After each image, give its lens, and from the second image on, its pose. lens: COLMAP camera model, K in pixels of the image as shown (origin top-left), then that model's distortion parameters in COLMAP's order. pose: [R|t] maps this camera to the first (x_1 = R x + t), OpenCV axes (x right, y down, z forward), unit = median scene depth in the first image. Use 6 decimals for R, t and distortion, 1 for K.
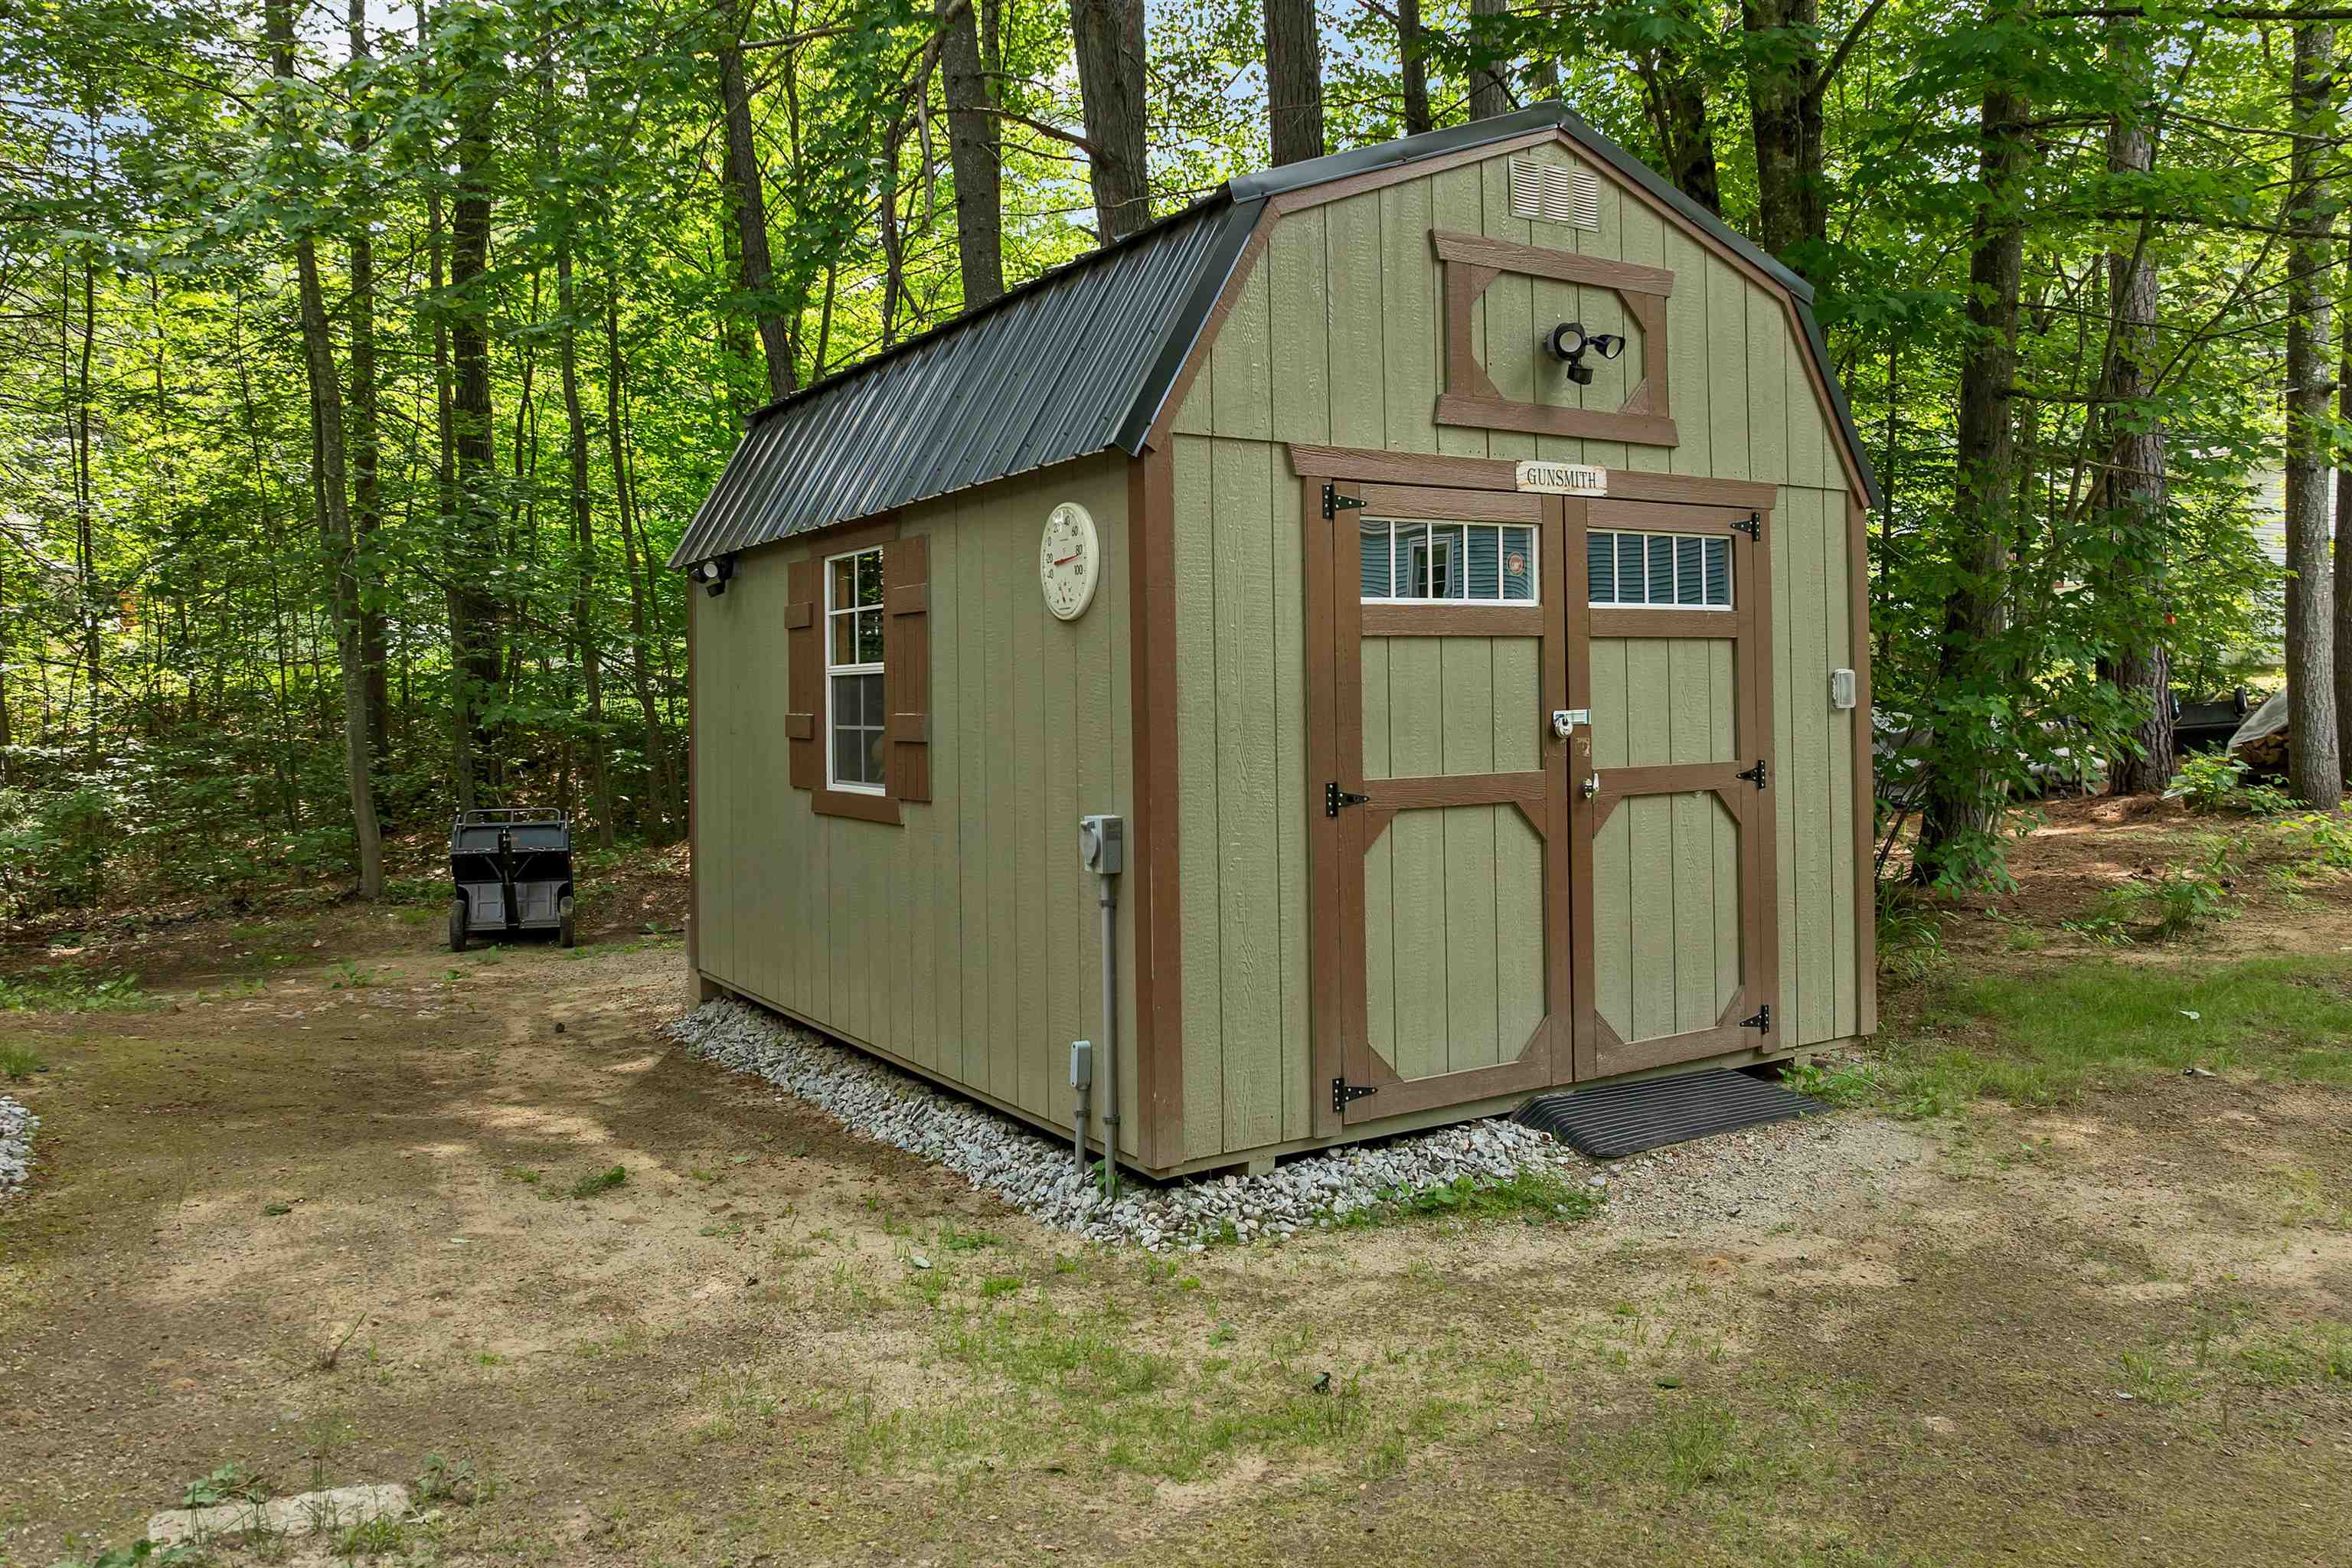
lens RADIAL K [[1721.5, 0, 1207.3], [0, 1721.5, 740.8], [0, 0, 1]] dist [-0.042649, -0.002718]
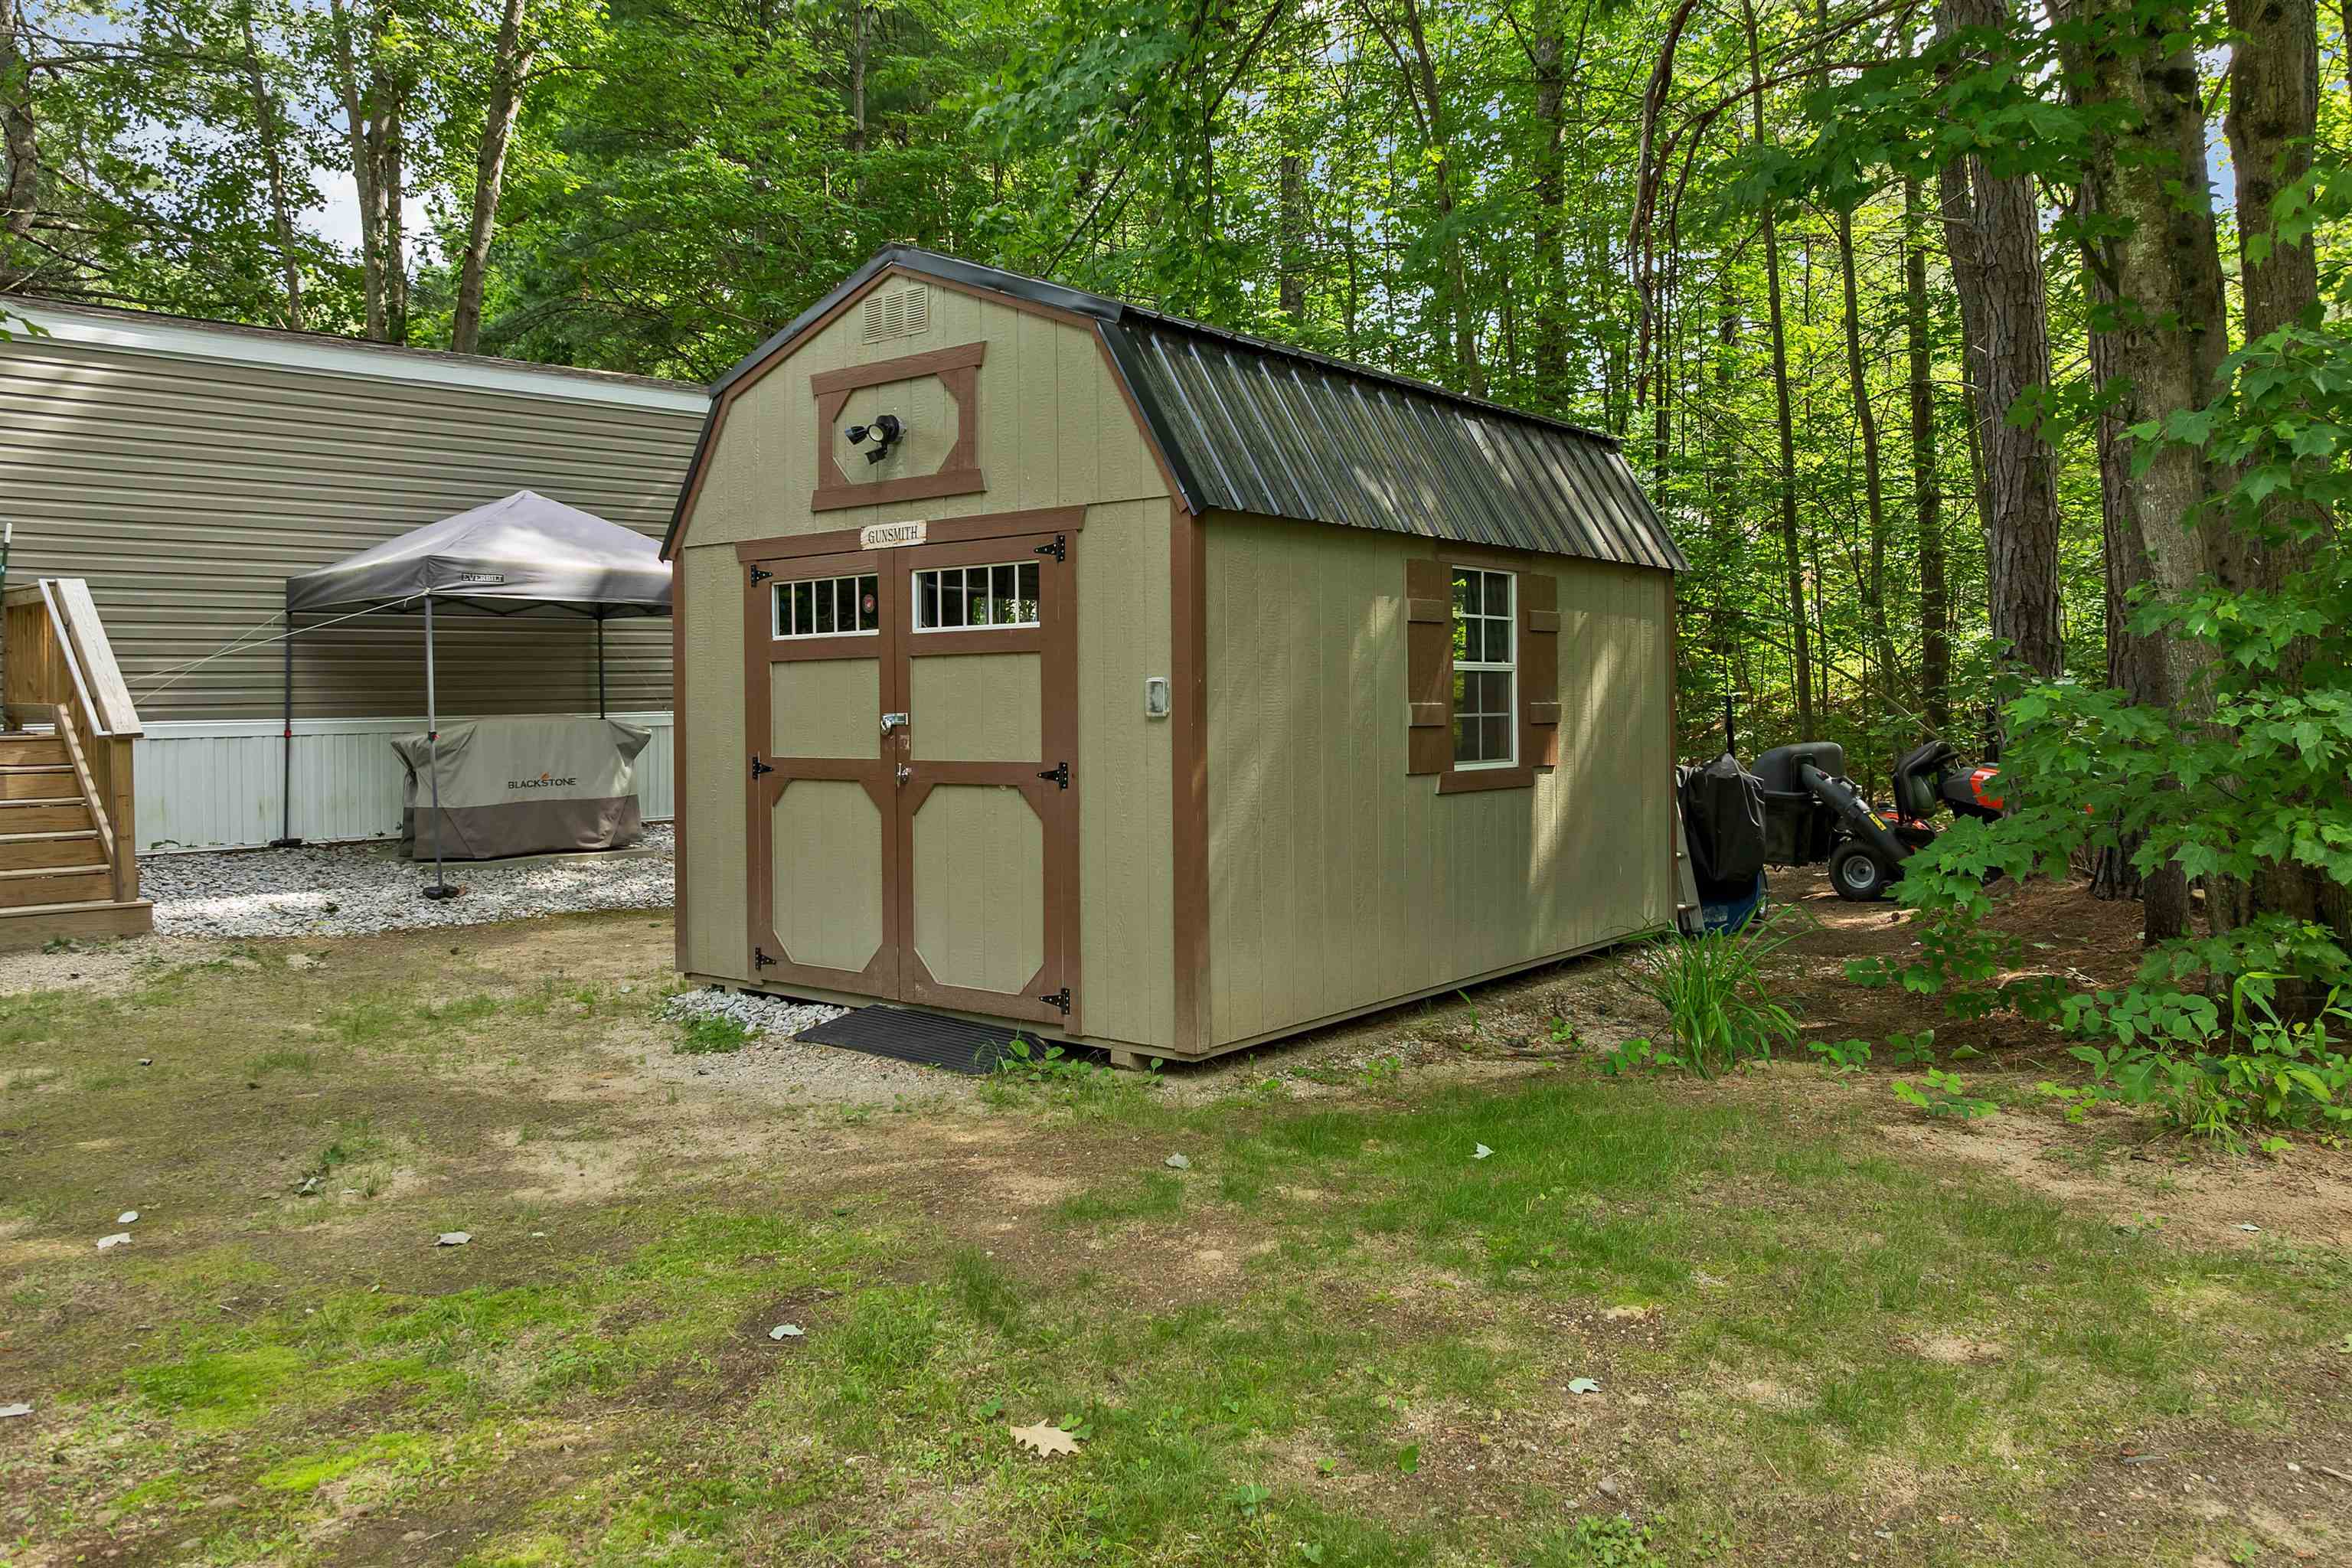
lens RADIAL K [[1721.5, 0, 1182.1], [0, 1721.5, 760.0], [0, 0, 1]] dist [-0.042649, -0.002718]
pose [[0.314105, 0.046336, -0.948257, 1.534741], [-0.017387, 0.998922, 0.043052, -0.042891], [0.949229, 0.002964, 0.314572, 0.809686]]
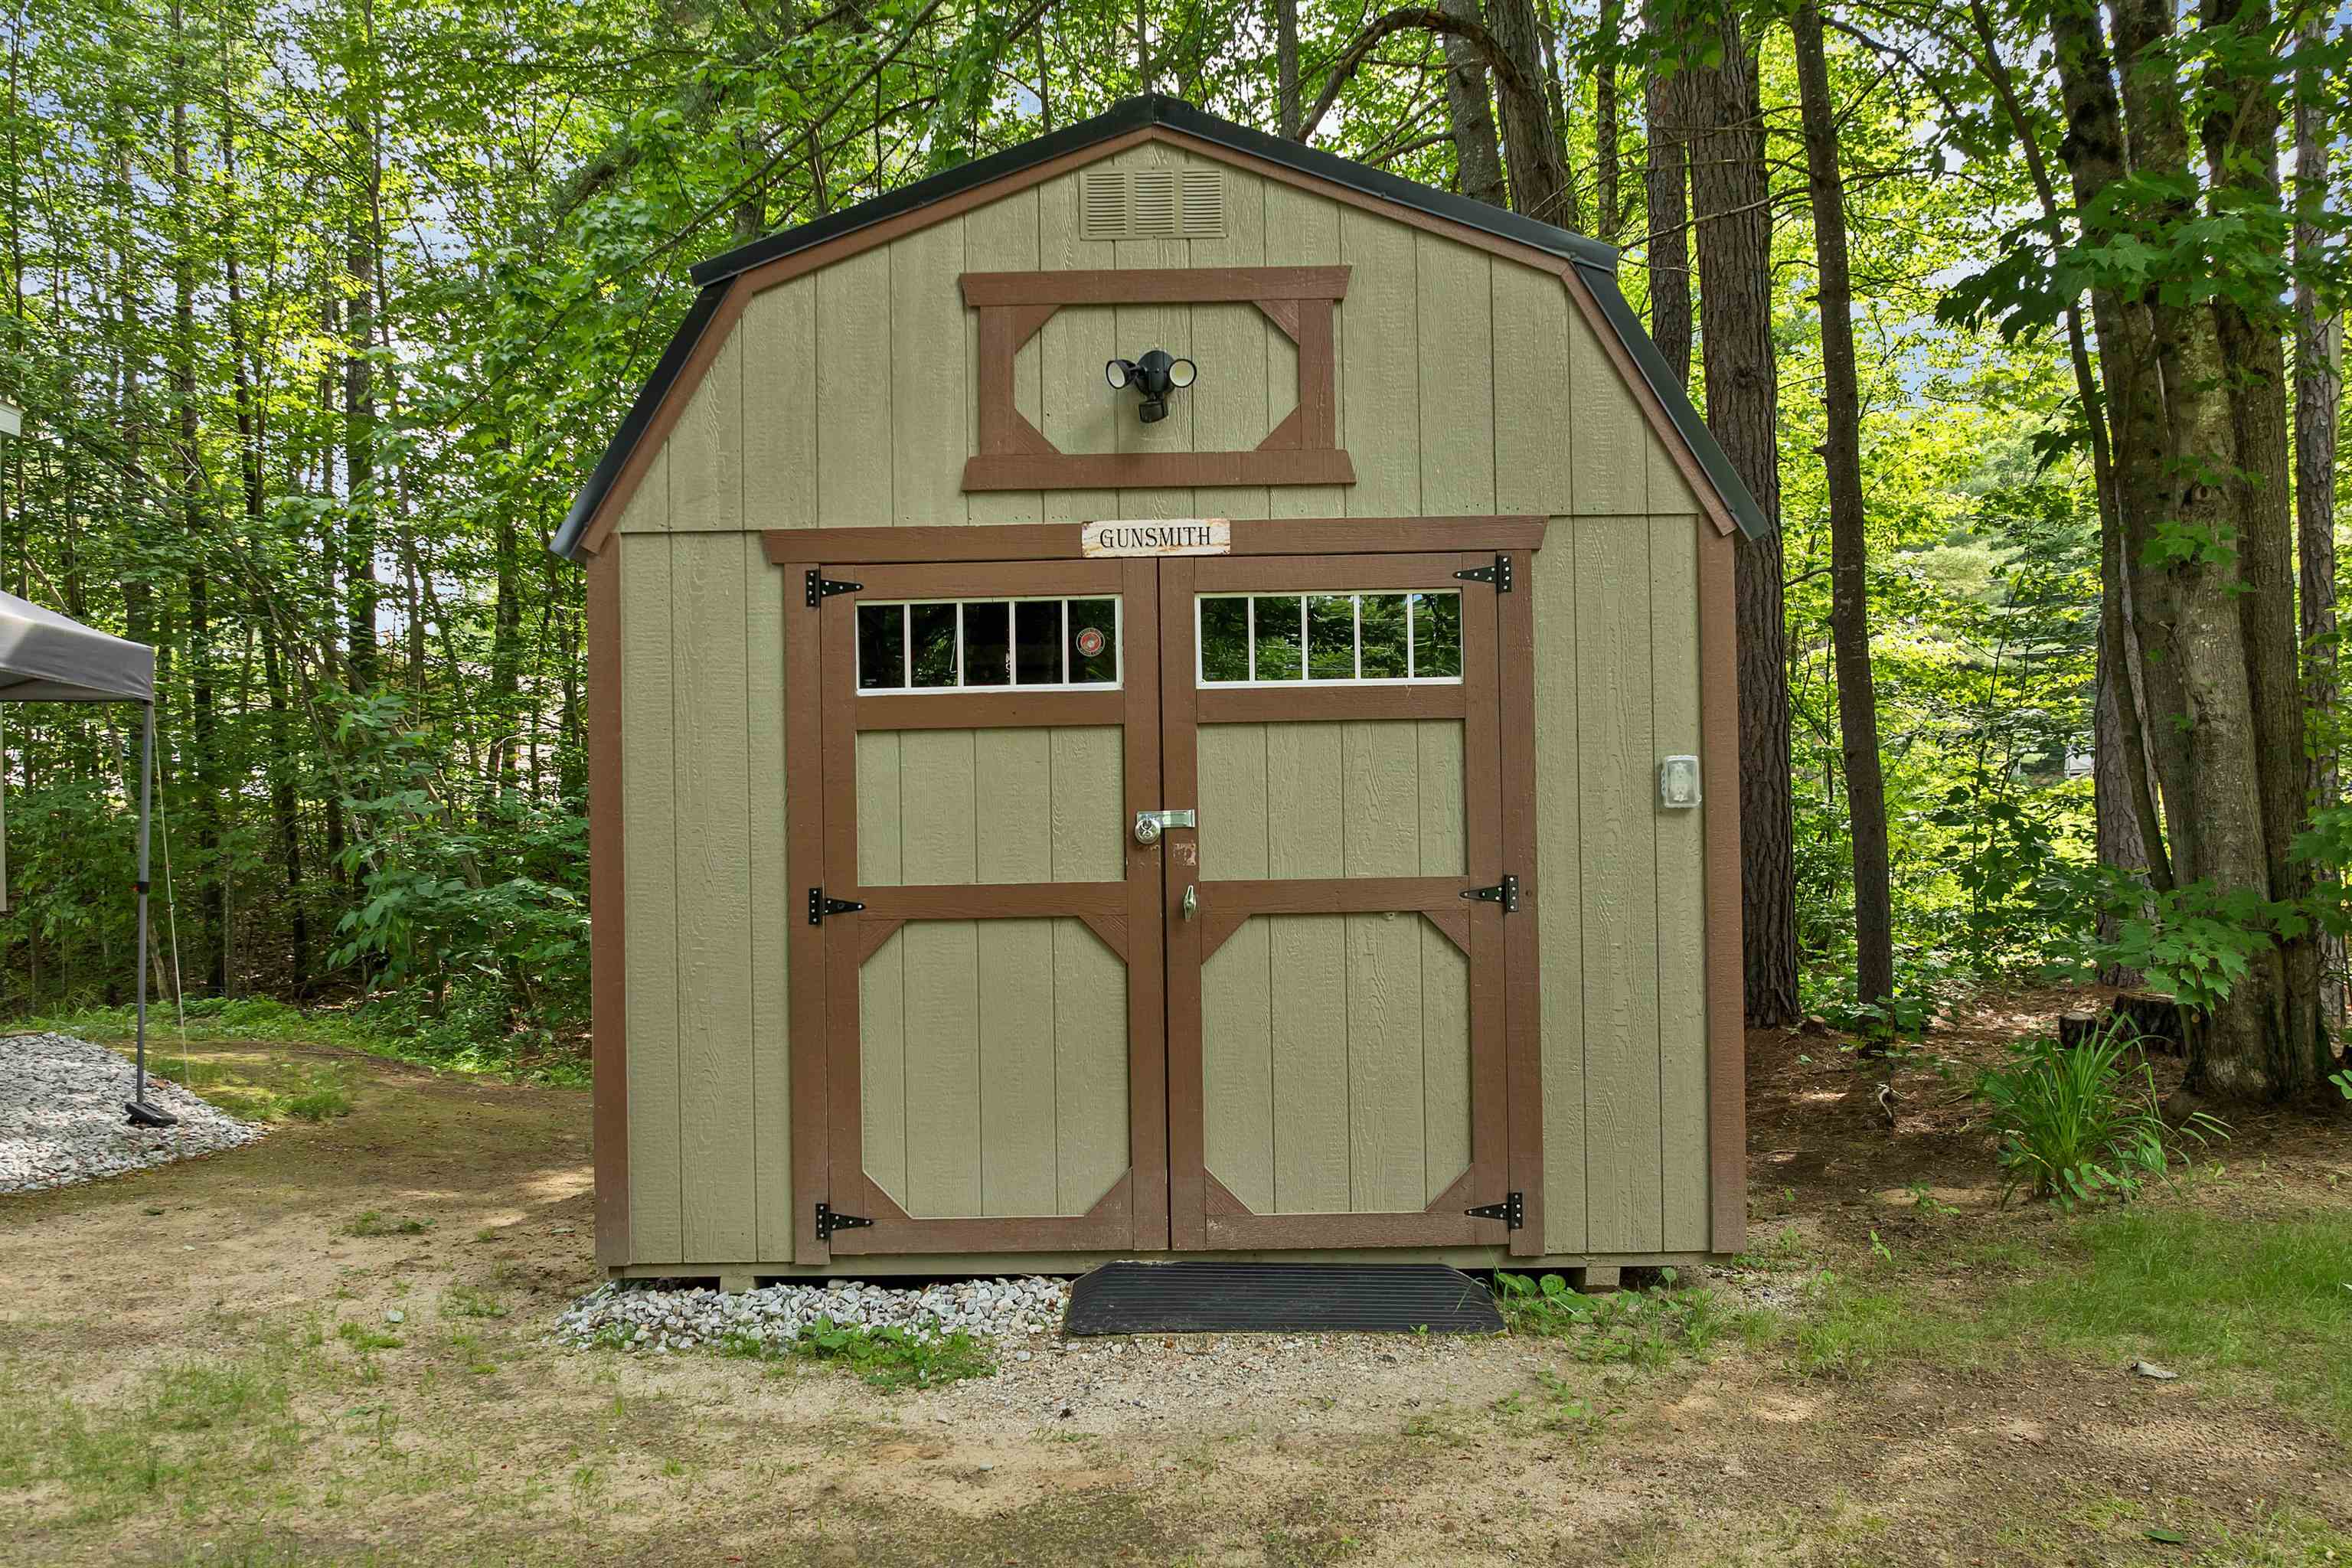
lens RADIAL K [[1721.5, 0, 1225.8], [0, 1721.5, 927.5], [0, 0, 1]] dist [-0.042649, -0.002718]
pose [[0.837285, 0.015727, -0.546540, 0.711351], [-0.010158, 0.999861, 0.013209, 0.028864], [0.546672, -0.005508, 0.837329, 0.311525]]
